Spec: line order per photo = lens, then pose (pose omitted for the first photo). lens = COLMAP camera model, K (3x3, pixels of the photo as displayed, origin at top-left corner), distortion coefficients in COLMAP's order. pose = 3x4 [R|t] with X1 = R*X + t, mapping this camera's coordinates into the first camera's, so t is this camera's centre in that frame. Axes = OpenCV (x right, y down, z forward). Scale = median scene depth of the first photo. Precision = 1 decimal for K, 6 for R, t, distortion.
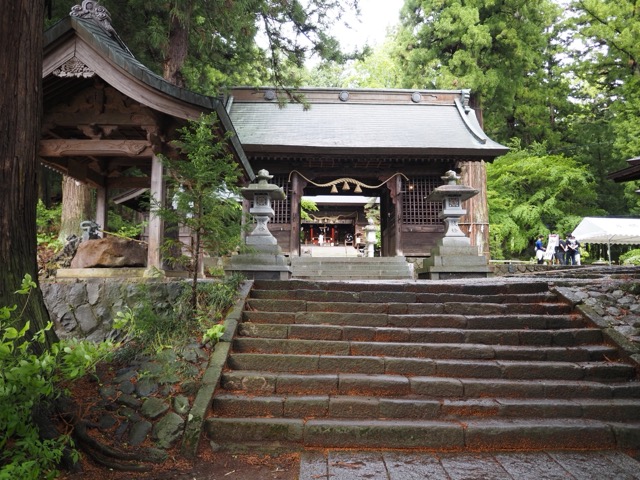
lens RADIAL K [[446.4, 0, 319.1], [0, 446.4, 240.2], [0, 0, 1]] dist [-0.029033, 0.008643]
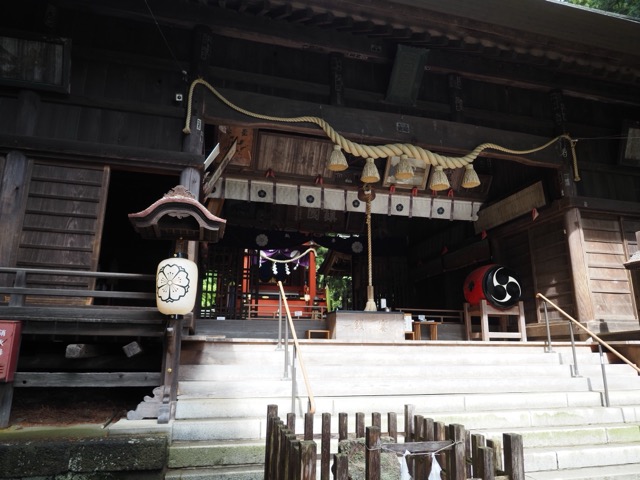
lens RADIAL K [[446.4, 0, 323.9], [0, 446.4, 243.8], [0, 0, 1]] dist [-0.029033, 0.008643]
pose [[0.971274, 0.046040, 0.233467, -0.044627], [-0.012827, 0.989808, -0.141827, 0.002957], [-0.237617, 0.134758, 0.961966, 0.842129]]
